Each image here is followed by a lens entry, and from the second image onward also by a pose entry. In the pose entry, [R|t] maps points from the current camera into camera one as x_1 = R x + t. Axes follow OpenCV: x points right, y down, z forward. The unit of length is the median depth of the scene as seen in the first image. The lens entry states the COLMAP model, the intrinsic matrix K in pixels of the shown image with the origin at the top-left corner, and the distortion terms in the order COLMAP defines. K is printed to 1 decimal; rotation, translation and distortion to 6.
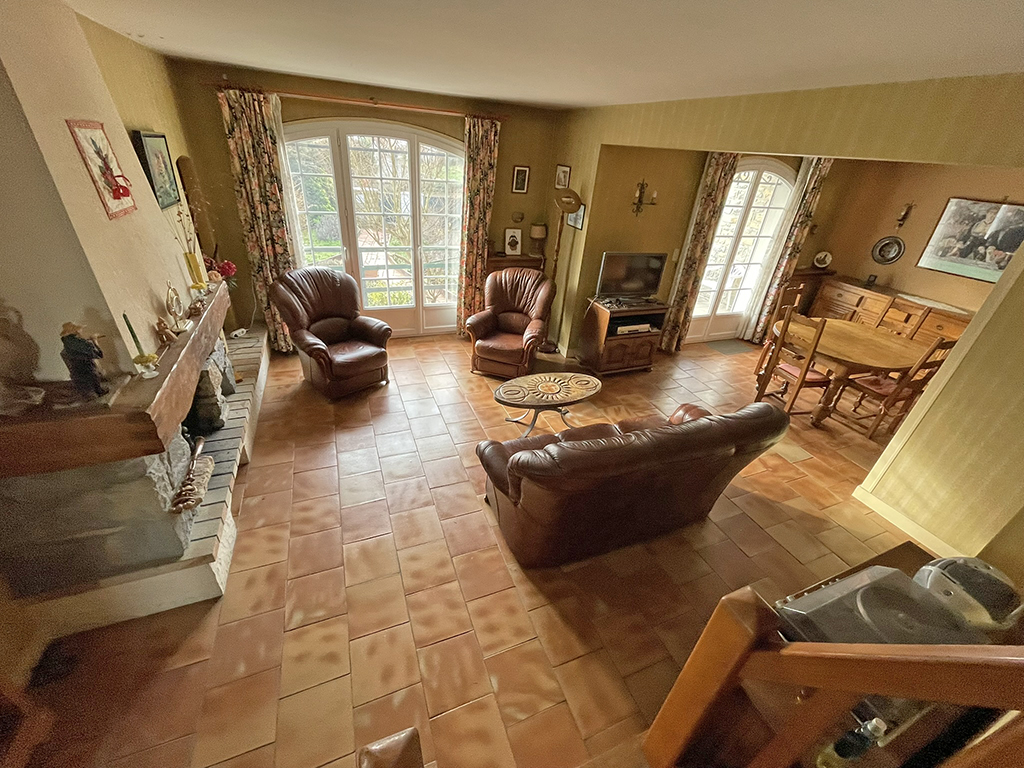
lens RADIAL K [[413.9, 0, 510.1], [0, 413.9, 381.2], [0, 0, 1]] dist [-0.001684, -0.000190]
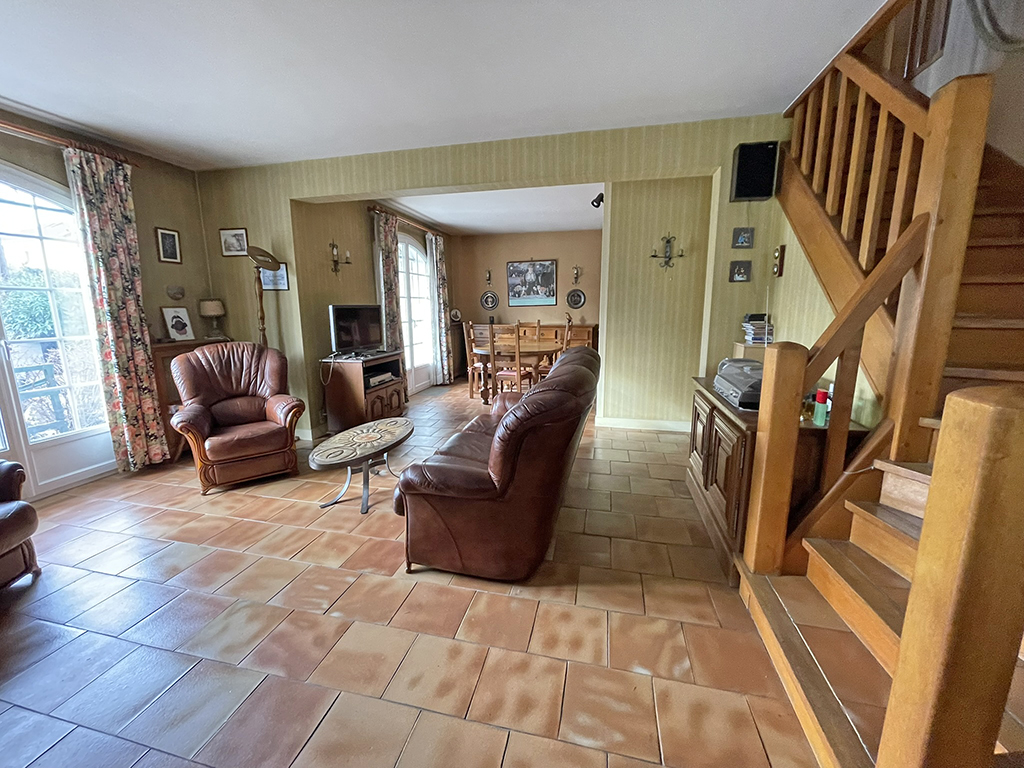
lens RADIAL K [[413.8, 0, 508.9], [0, 413.8, 382.3], [0, 0, 1]] dist [-0.000552, 0.000198]
pose [[0.576821, -0.228322, 0.784313, -0.338684], [0.448637, 0.890922, -0.070592, 0.096307], [-0.682644, 0.392590, 0.616336, 0.242818]]
